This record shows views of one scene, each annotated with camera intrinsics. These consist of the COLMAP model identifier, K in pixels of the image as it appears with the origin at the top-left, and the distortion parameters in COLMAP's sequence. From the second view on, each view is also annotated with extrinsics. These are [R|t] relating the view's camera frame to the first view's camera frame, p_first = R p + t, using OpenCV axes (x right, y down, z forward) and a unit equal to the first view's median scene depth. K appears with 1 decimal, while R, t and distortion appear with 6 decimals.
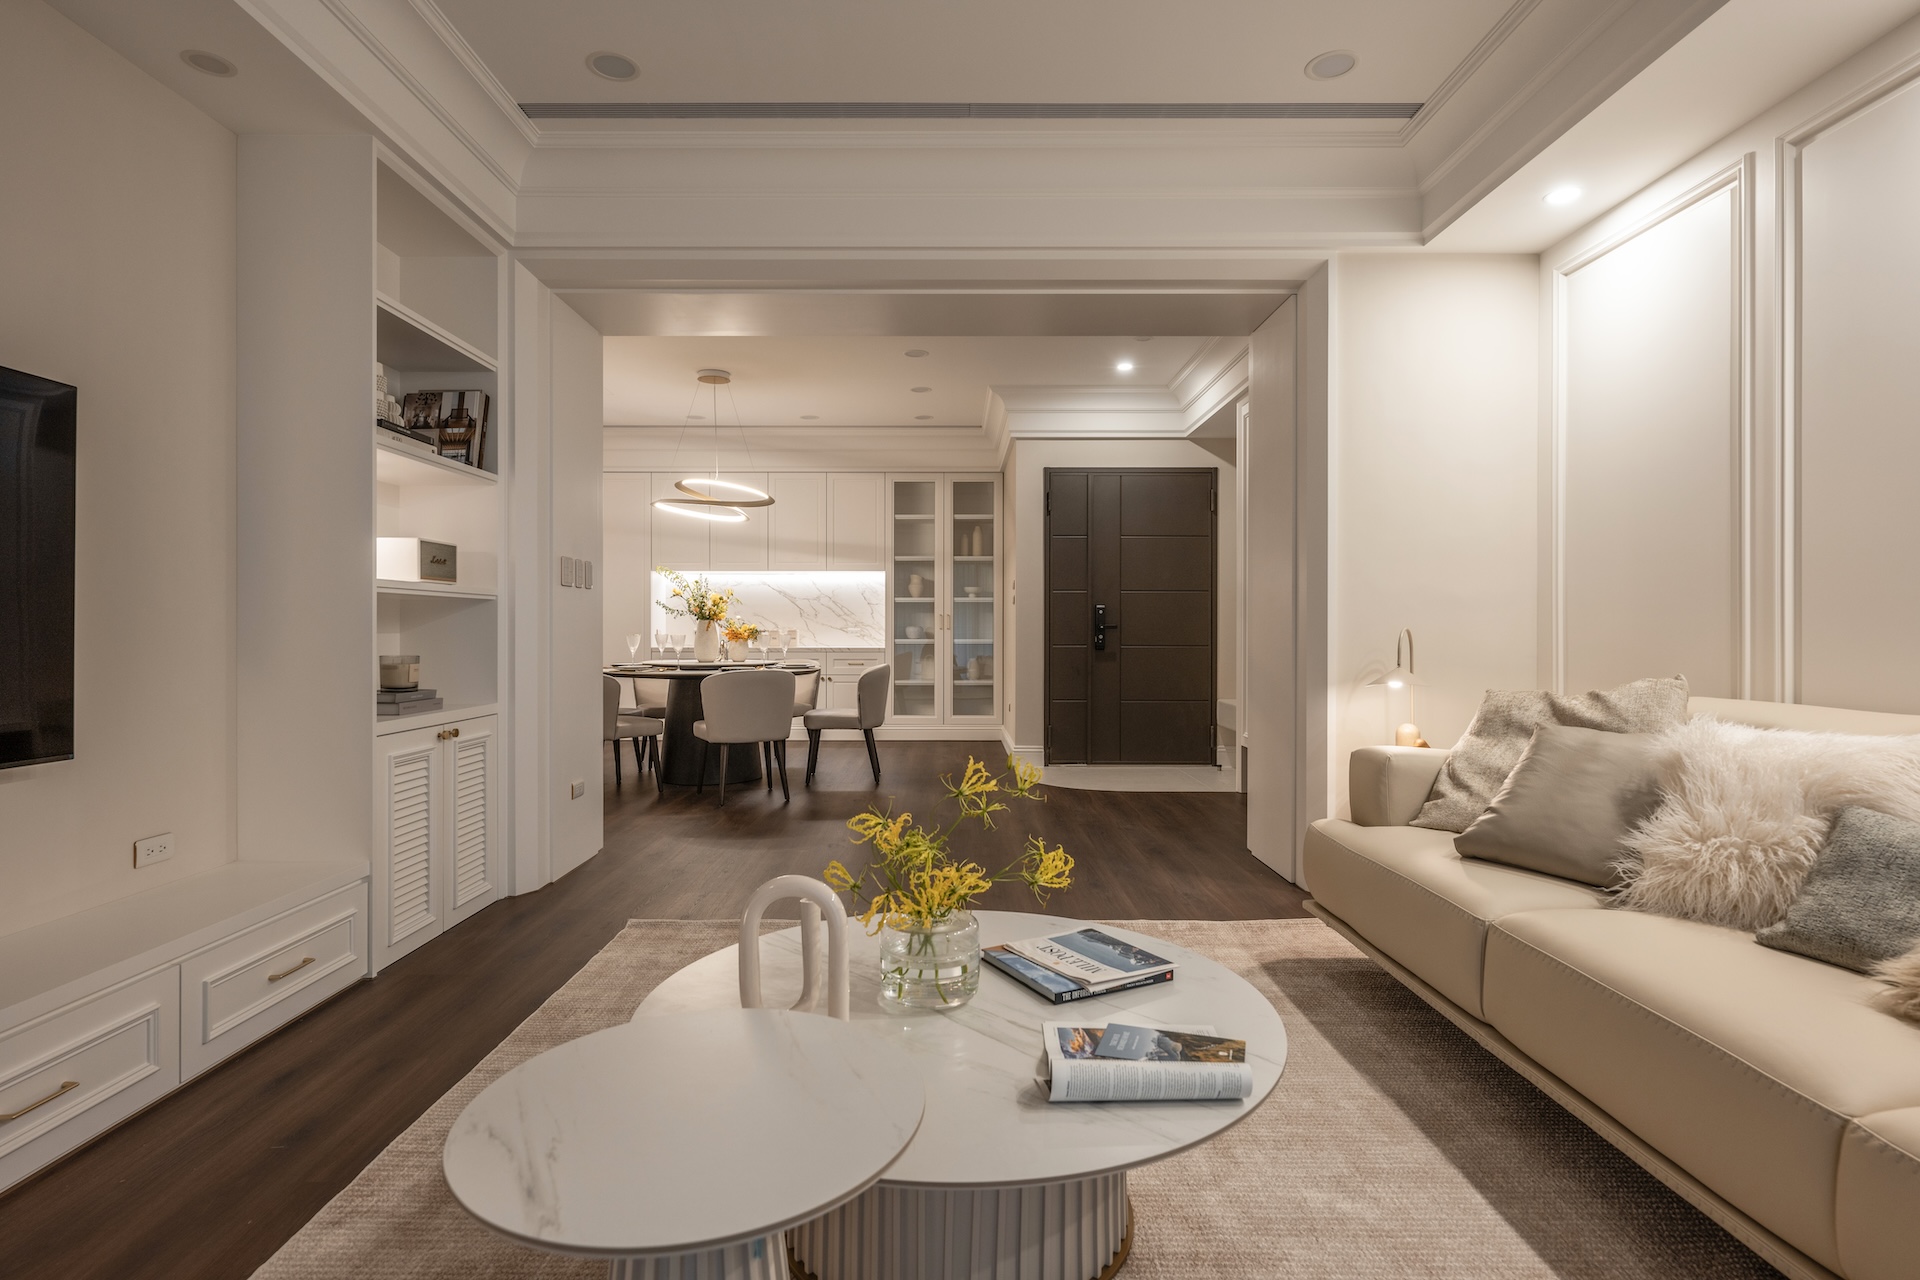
lens RADIAL K [[940.9, 0, 952.1], [0, 940.9, 631.6], [0, 0, 1]] dist [0.001088, -0.001239]
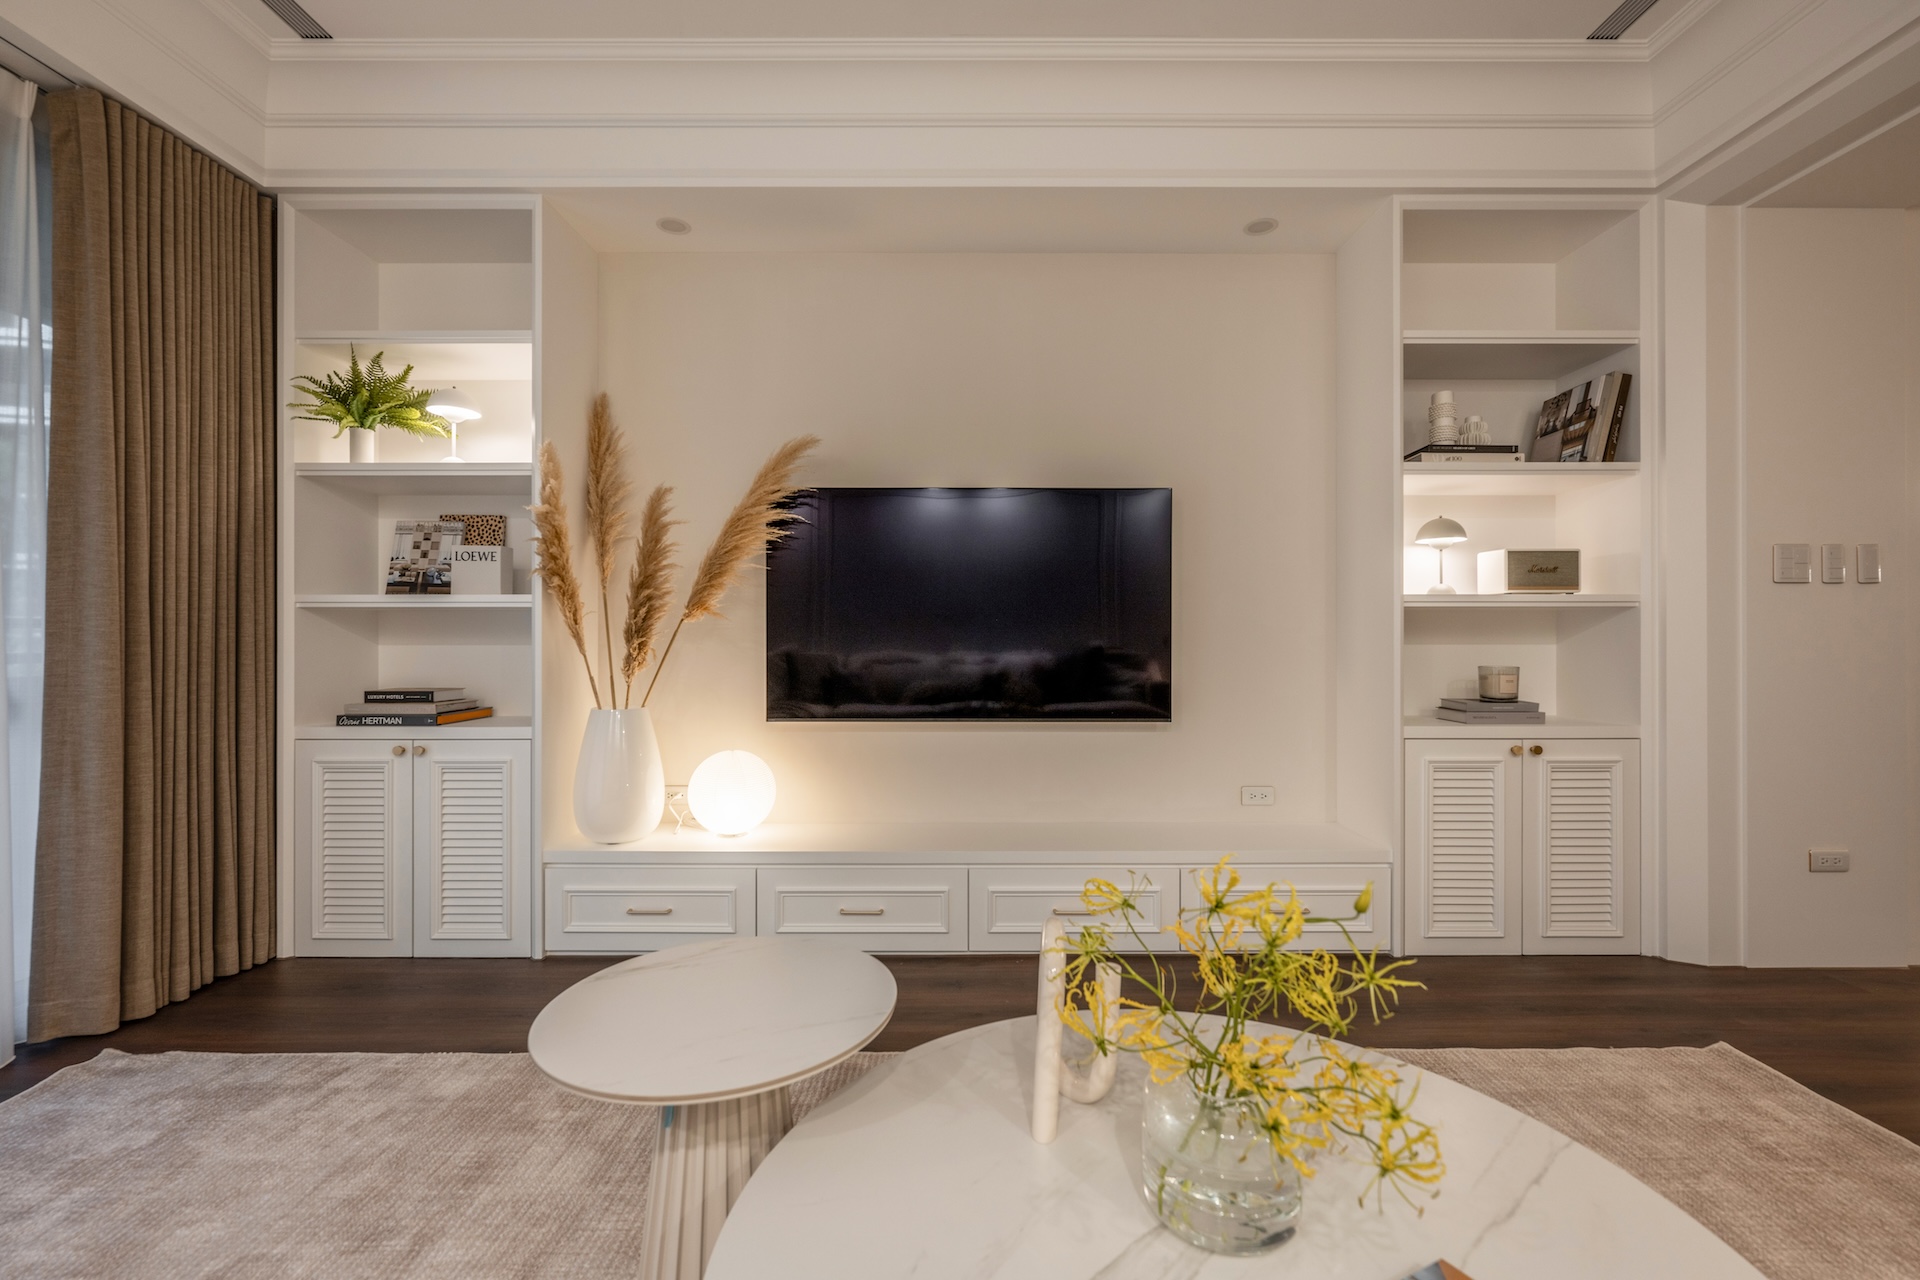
lens RADIAL K [[785.9, 0, 968.7], [0, 785.9, 642.7], [0, 0, 1]] dist [-0.000626, -0.000609]
pose [[-0.001801, 0.006179, -0.999979, 0.269143], [-0.002696, 0.999977, 0.006184, -0.004282], [0.999995, 0.002707, -0.001784, 0.436314]]
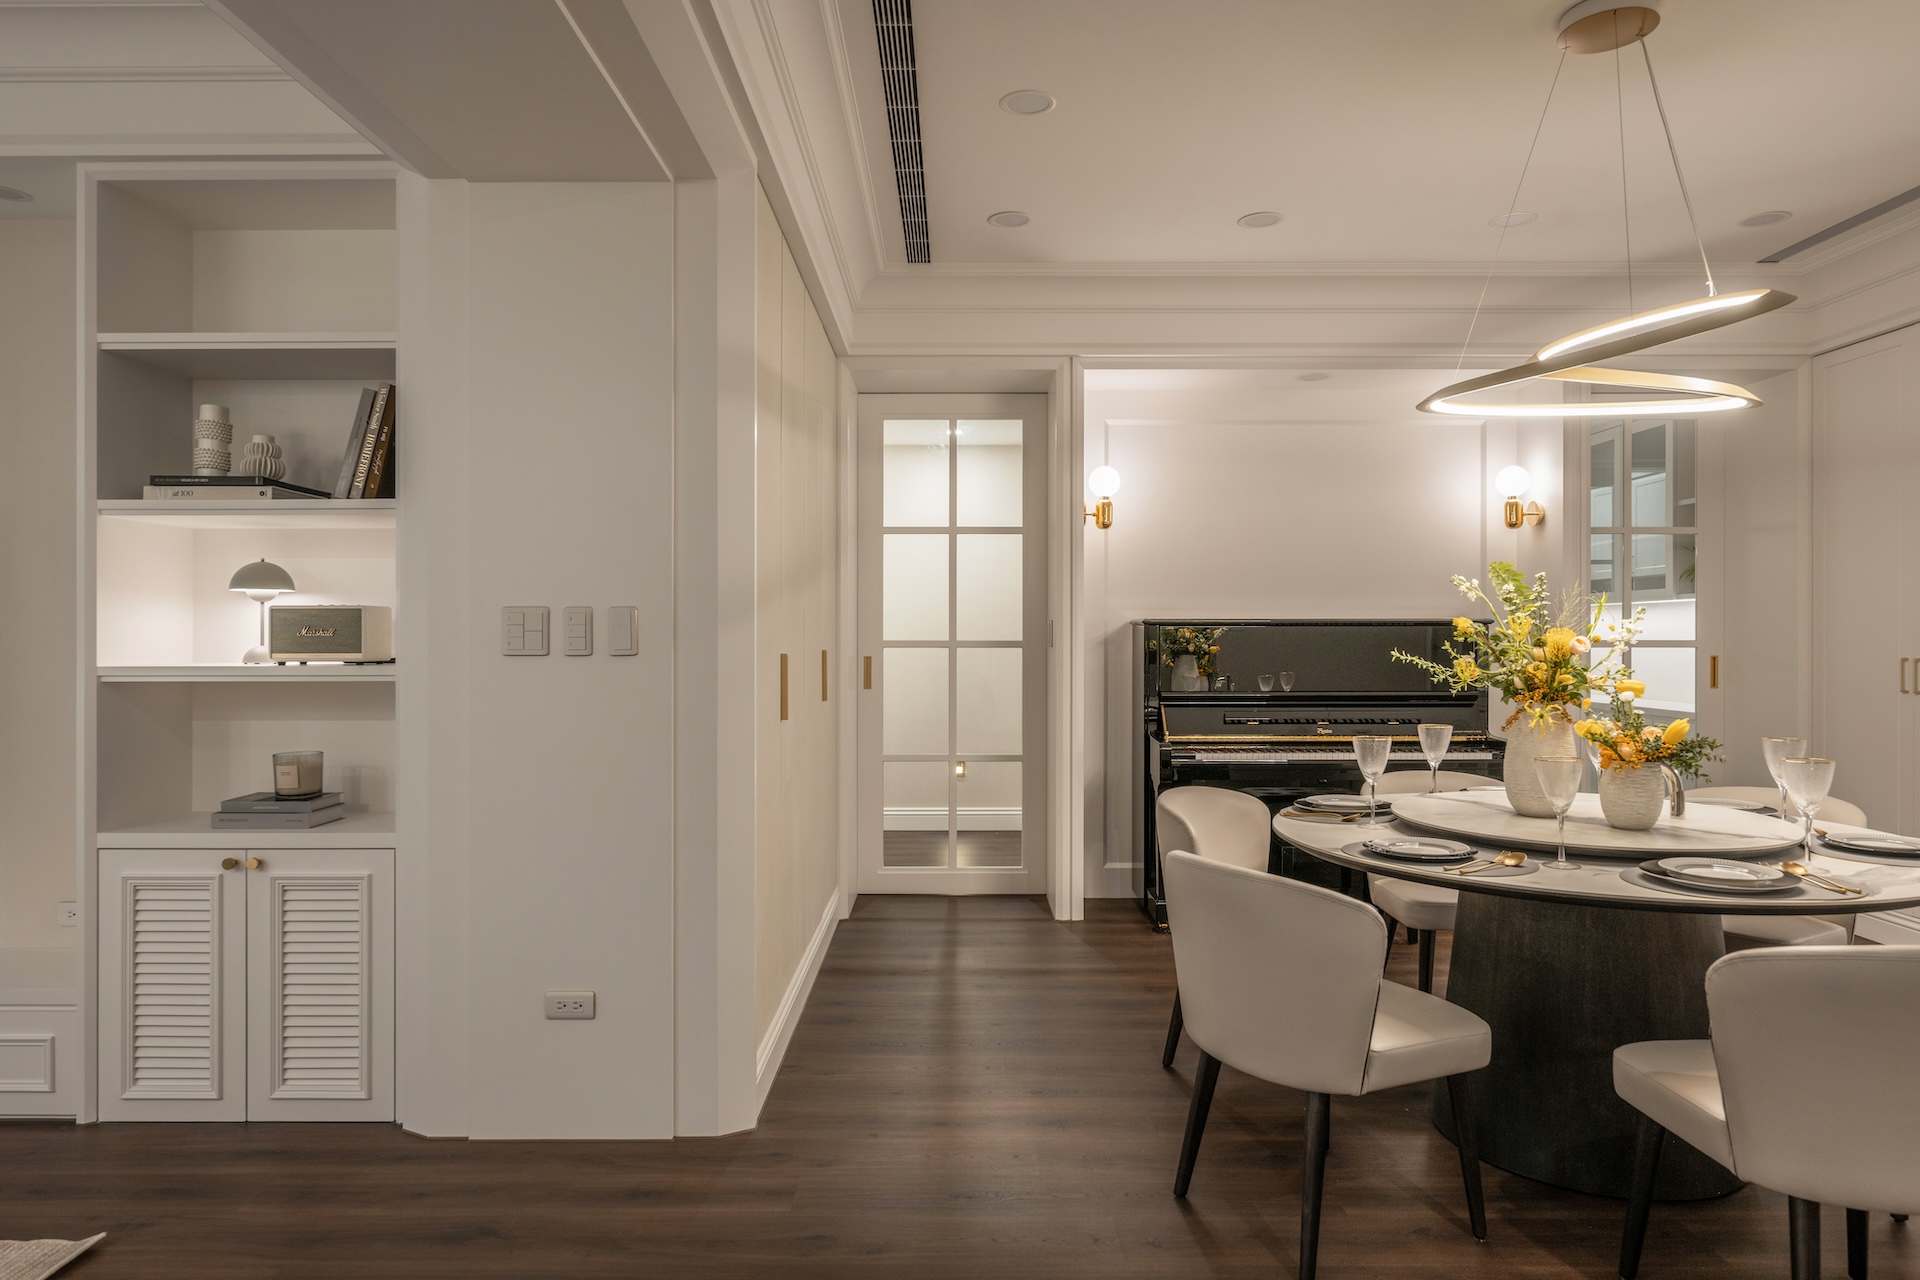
lens RADIAL K [[1162.5, 0, 958.4], [0, 1162.5, 637.5], [0, 0, 1]] dist [0.000256, -0.000018]
pose [[-0.007971, -0.001064, -0.999968, 0.401964], [-0.001790, 0.999998, -0.001050, -0.074357], [0.999967, 0.001782, -0.007973, 1.593176]]
